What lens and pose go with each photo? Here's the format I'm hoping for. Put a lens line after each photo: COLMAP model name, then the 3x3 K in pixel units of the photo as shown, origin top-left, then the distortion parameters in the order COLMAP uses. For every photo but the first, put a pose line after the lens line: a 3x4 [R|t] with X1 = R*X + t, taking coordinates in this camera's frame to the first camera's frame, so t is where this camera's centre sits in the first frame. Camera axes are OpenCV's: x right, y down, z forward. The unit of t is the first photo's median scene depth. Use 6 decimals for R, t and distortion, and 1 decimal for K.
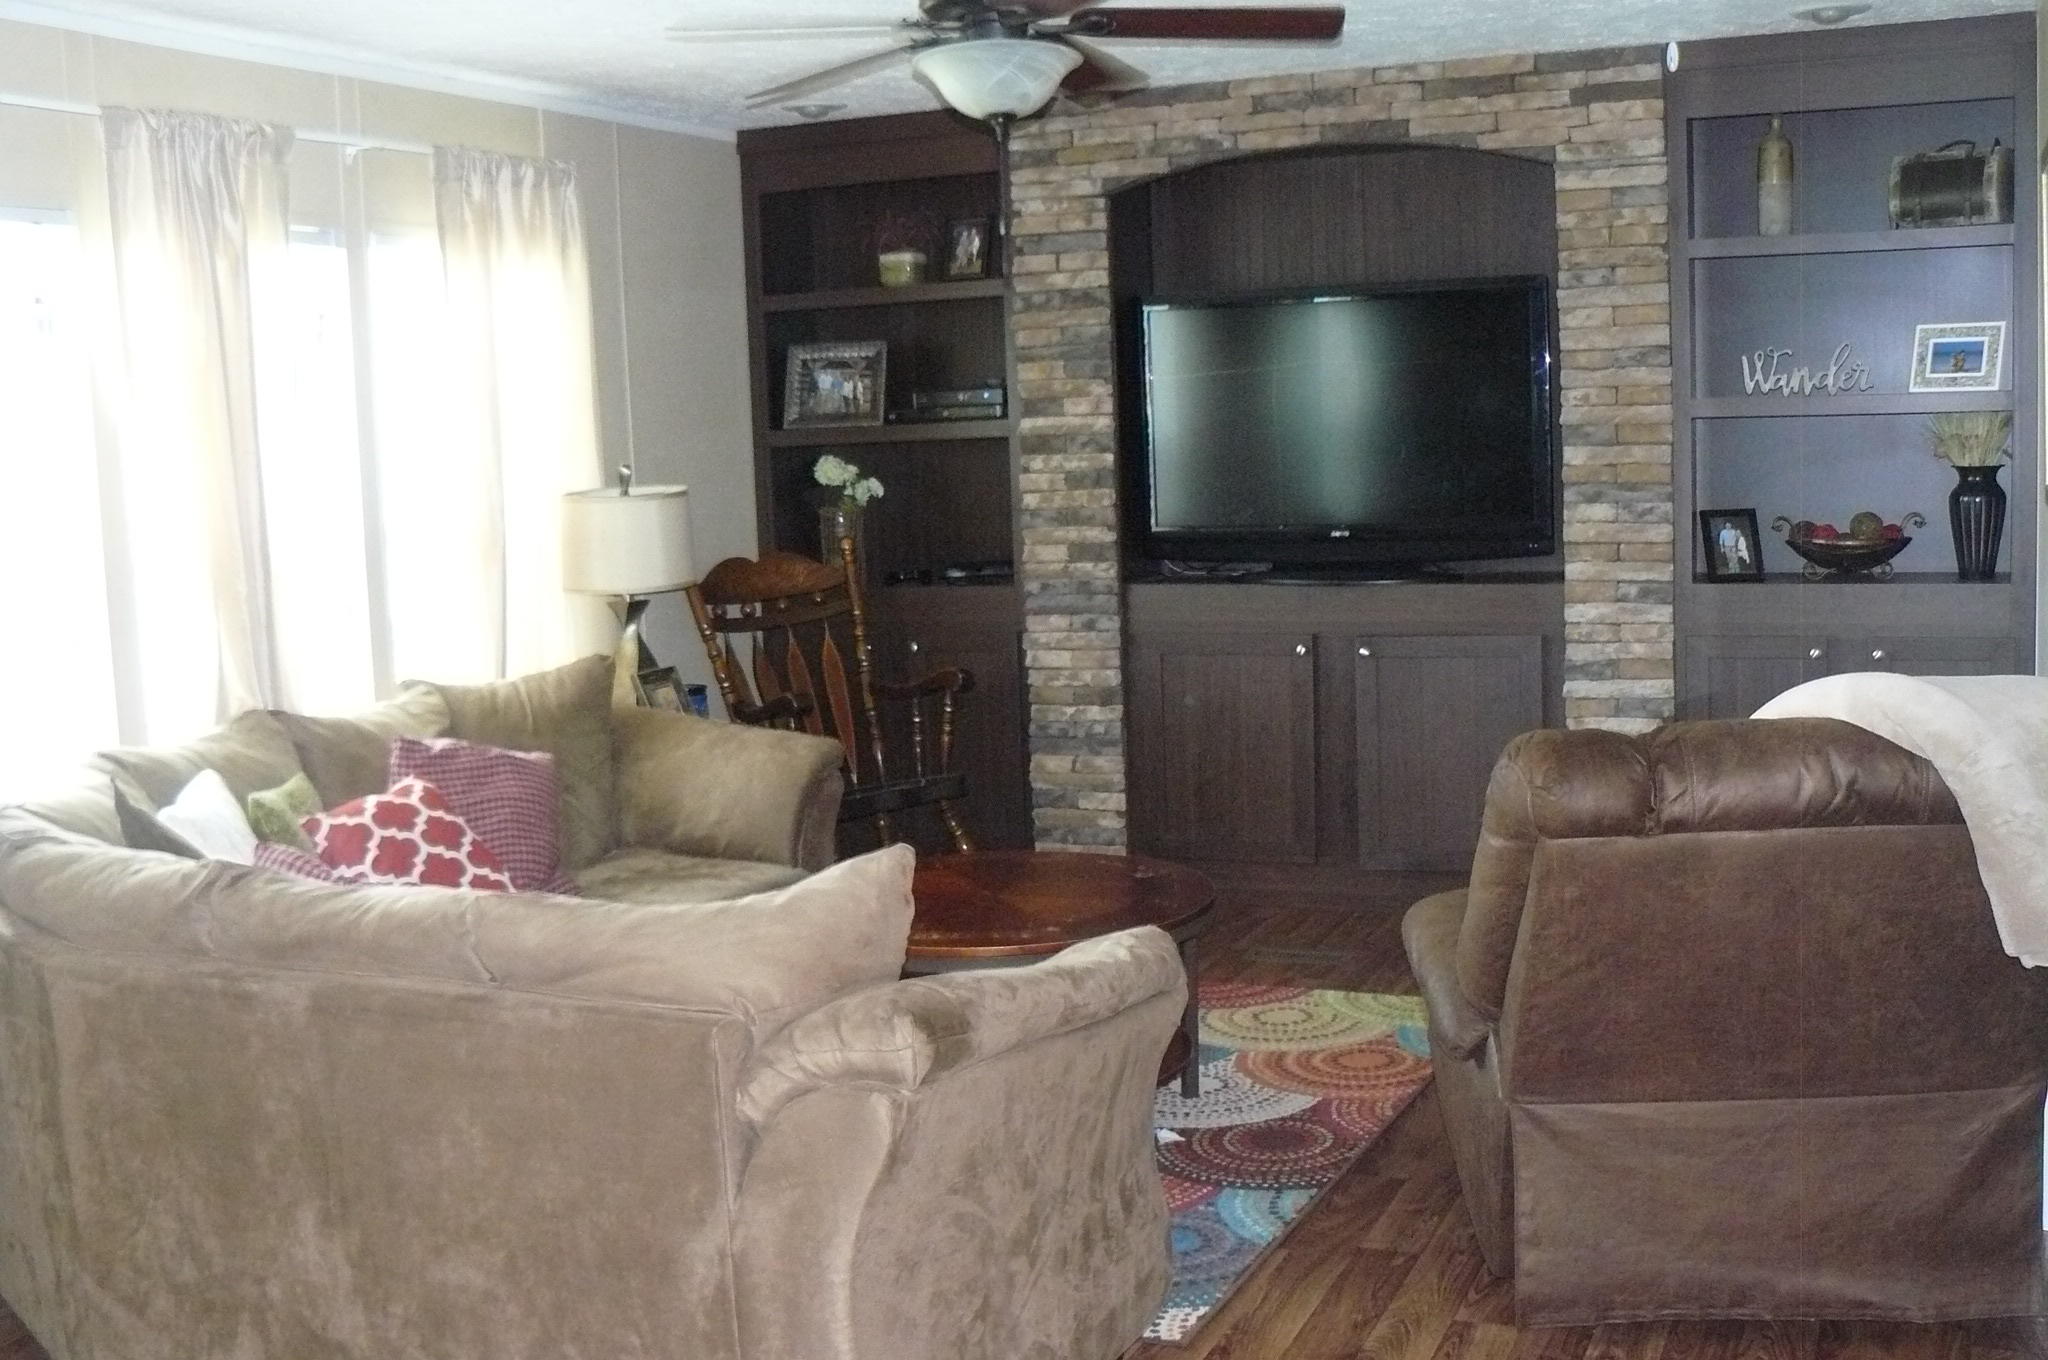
lens RADIAL K [[2218.1, 0, 1040.6], [0, 2218.1, 697.5], [0, 0, 1]] dist [-0.184168, 0.238616]
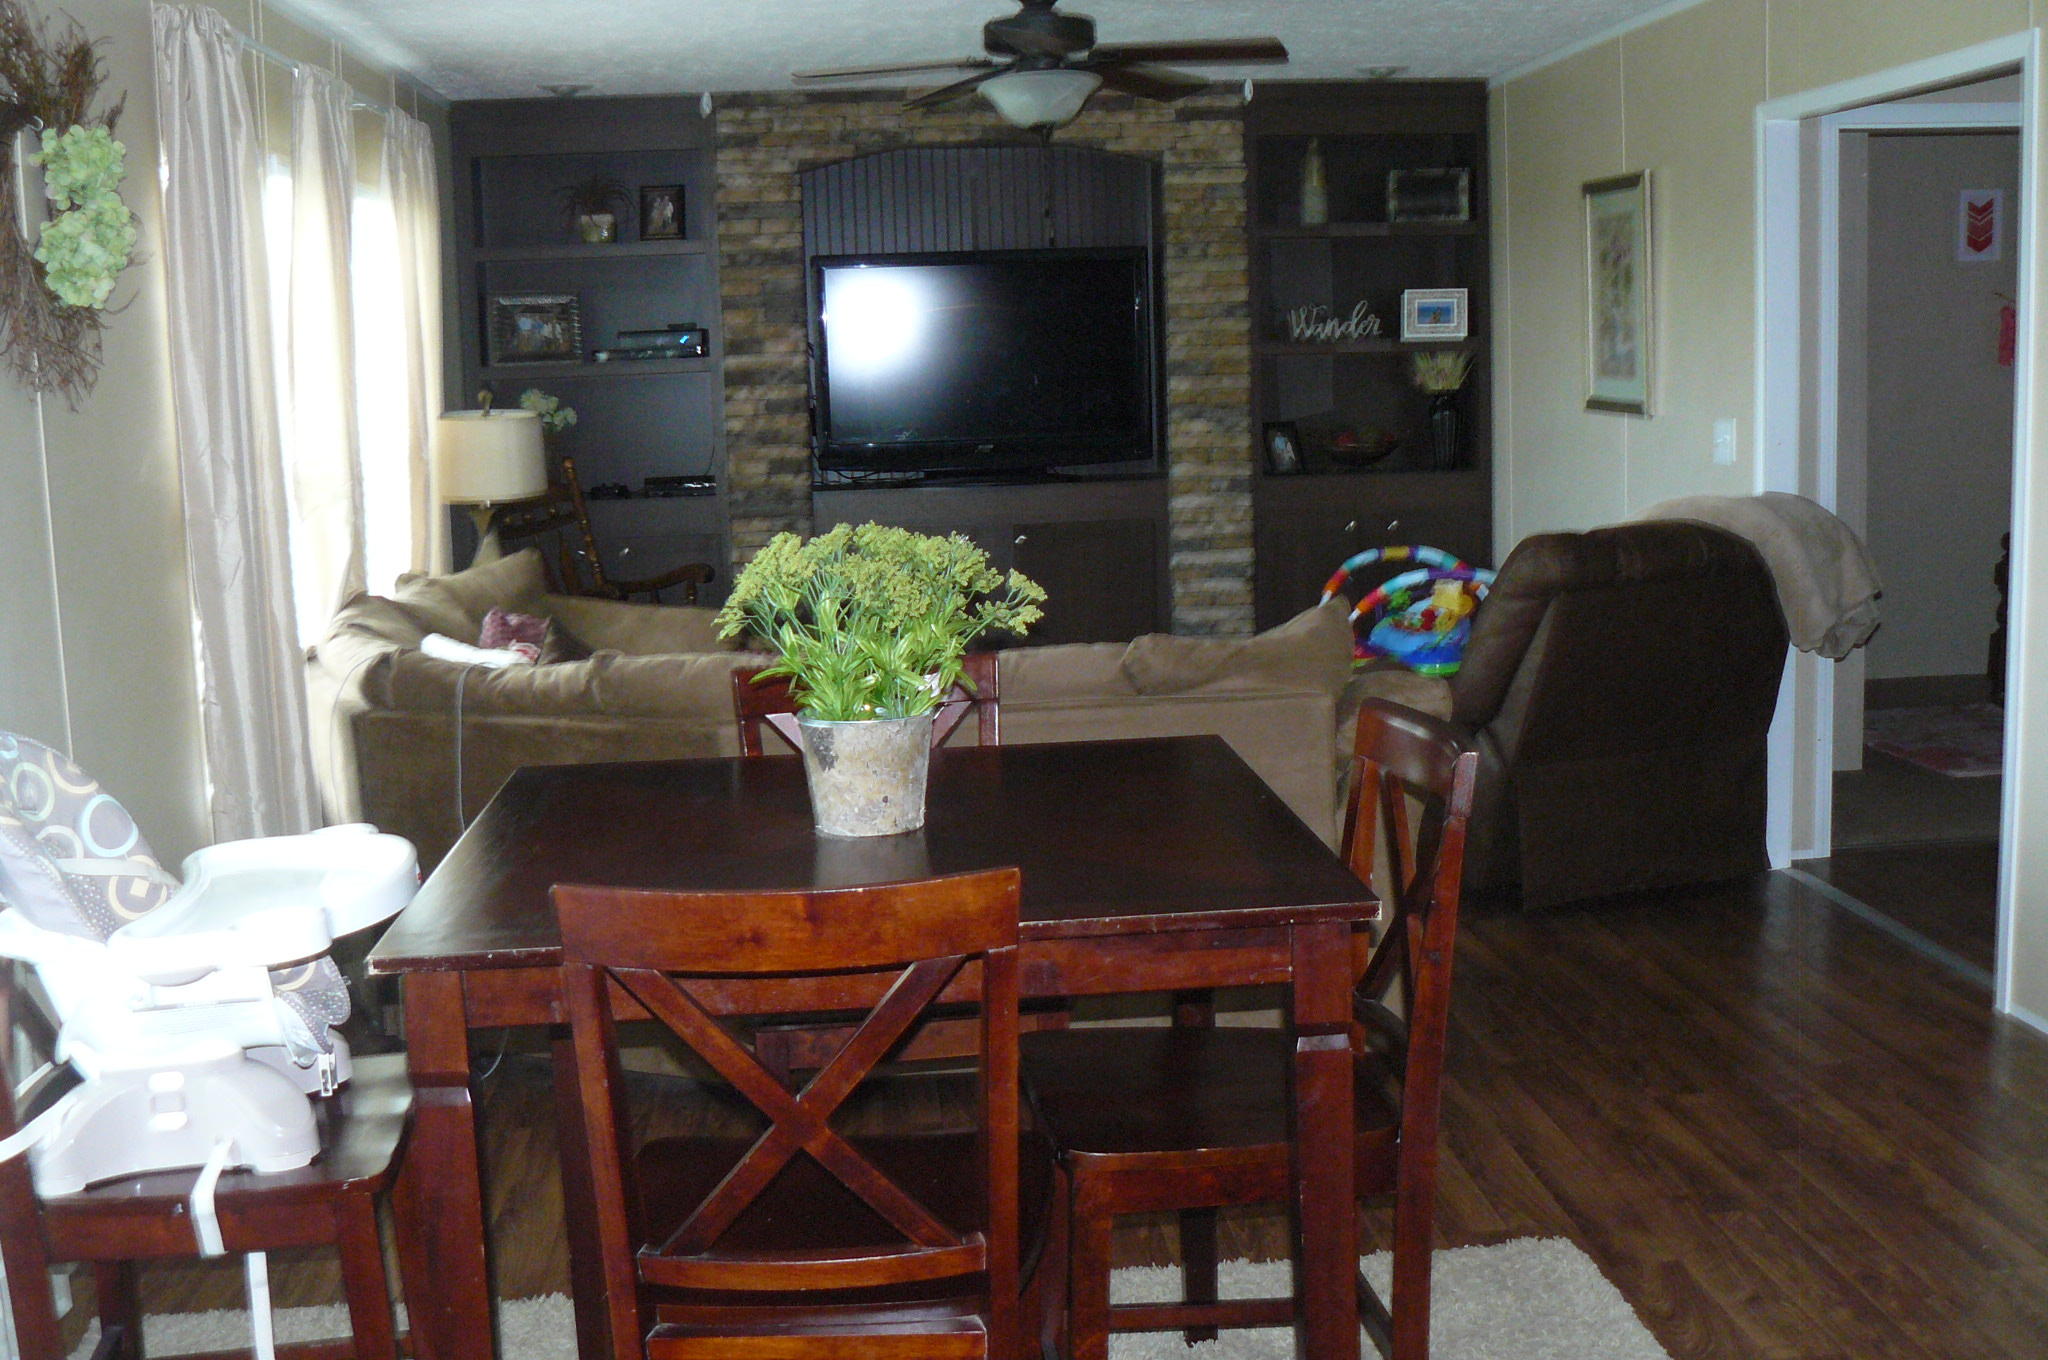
lens RADIAL K [[2234.3, 0, 1020.1], [0, 2234.3, 661.3], [0, 0, 1]] dist [-0.133492, -0.002636]
pose [[0.886057, -0.052529, 0.460590, -0.484590], [0.054130, 0.998486, 0.009742, 0.040380], [-0.460405, 0.016300, 0.887559, -0.160736]]
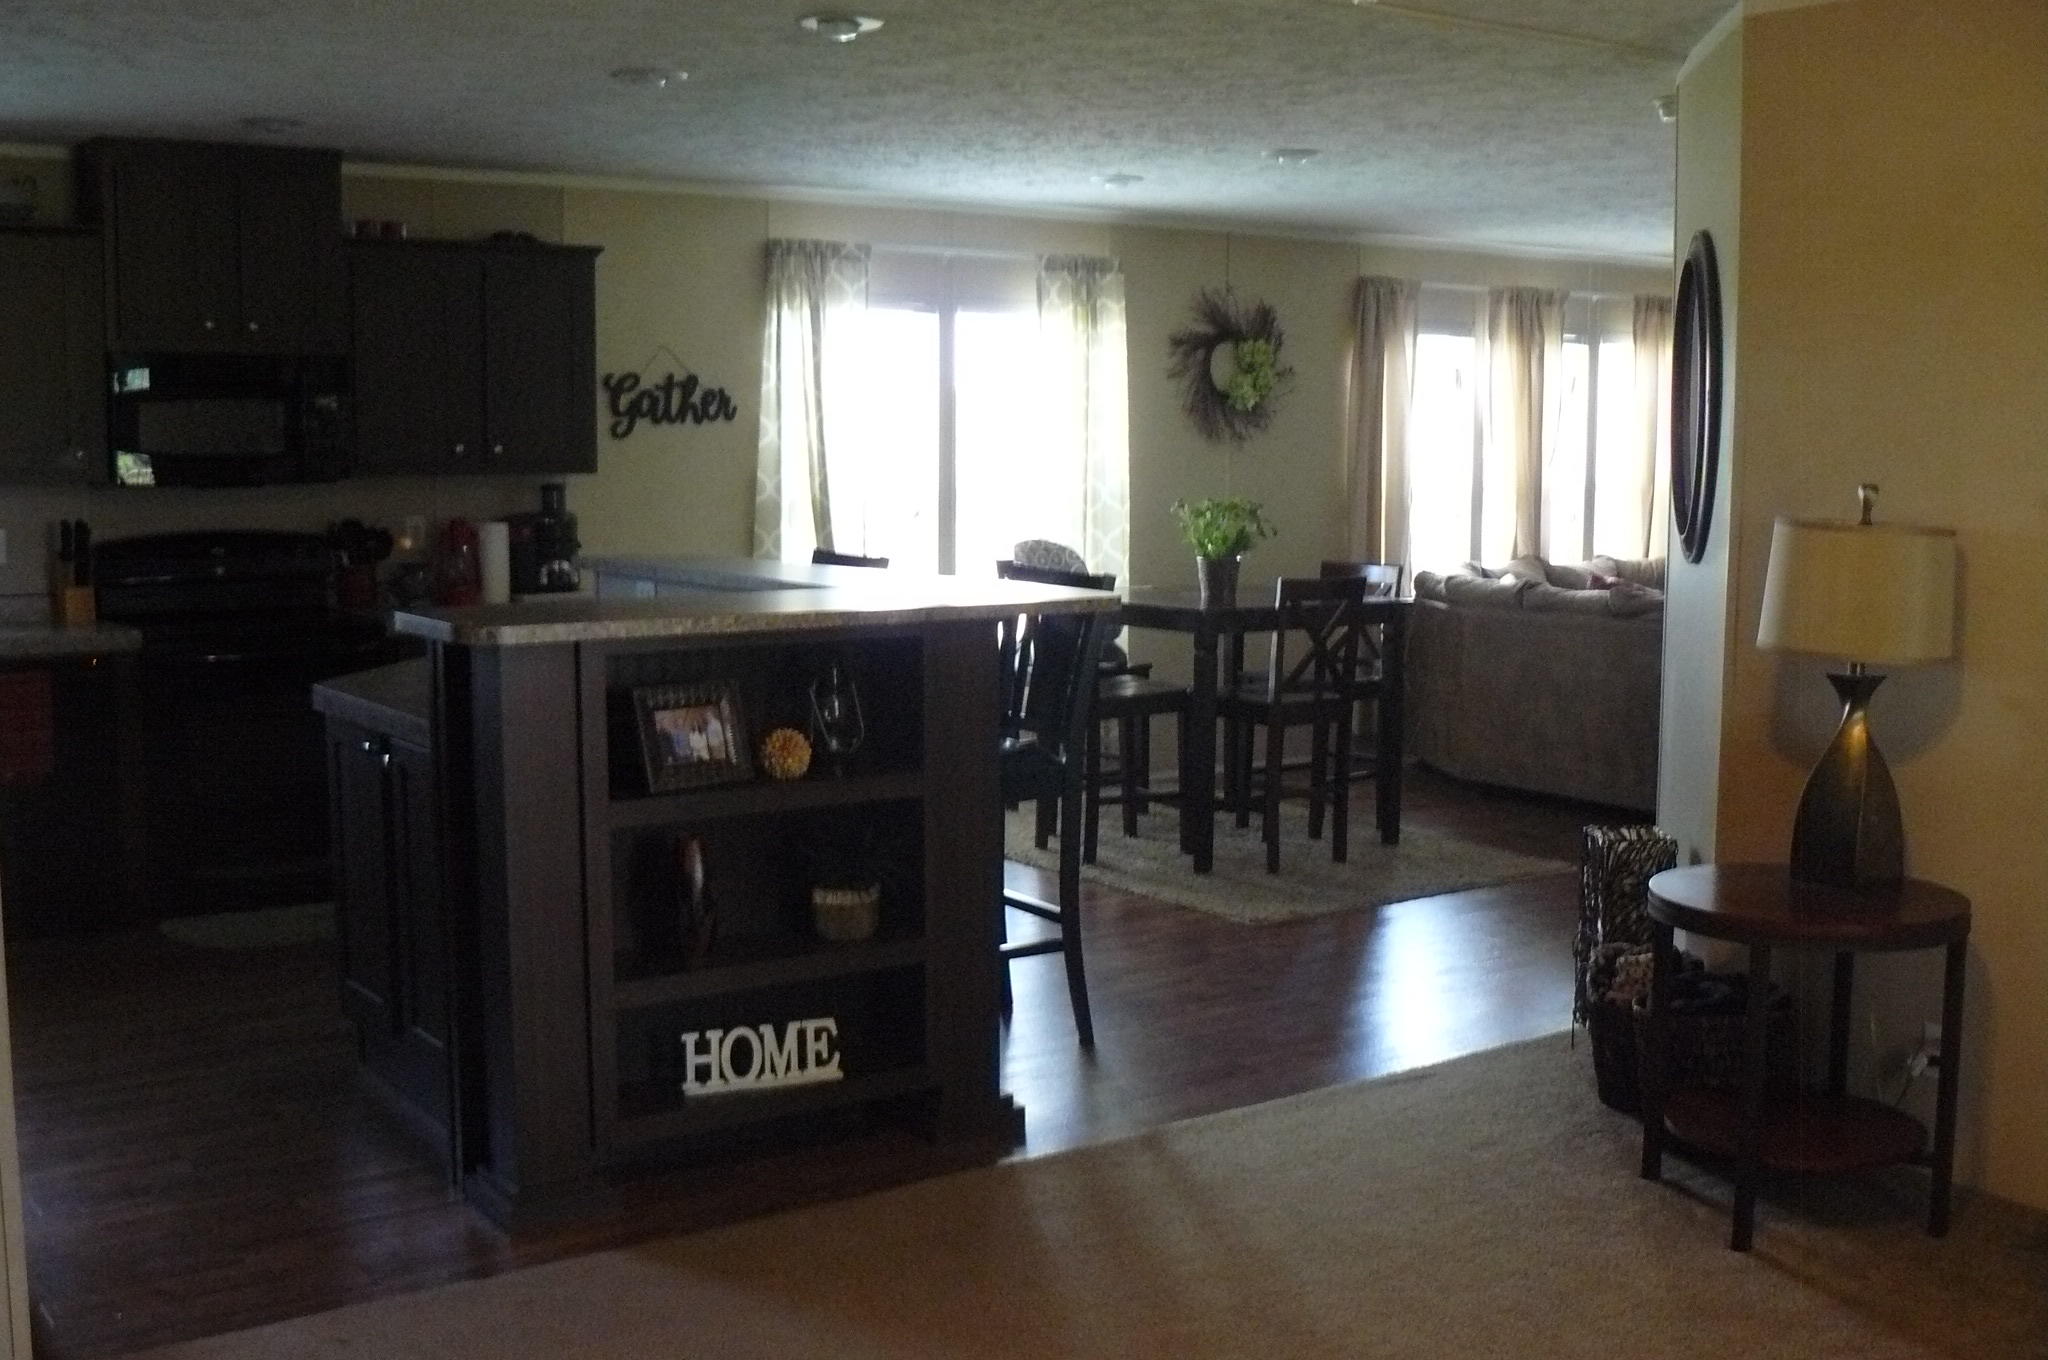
lens RADIAL K [[2214.6, 0, 1024.0], [0, 2214.6, 680.0], [0, 0, 1]] dist [-0.162140, 0.167621]
pose [[0.851908, 0.098438, -0.514357, 0.297373], [-0.101594, 0.994581, 0.022078, 0.110342], [0.513743, 0.033447, 0.857292, -0.963078]]
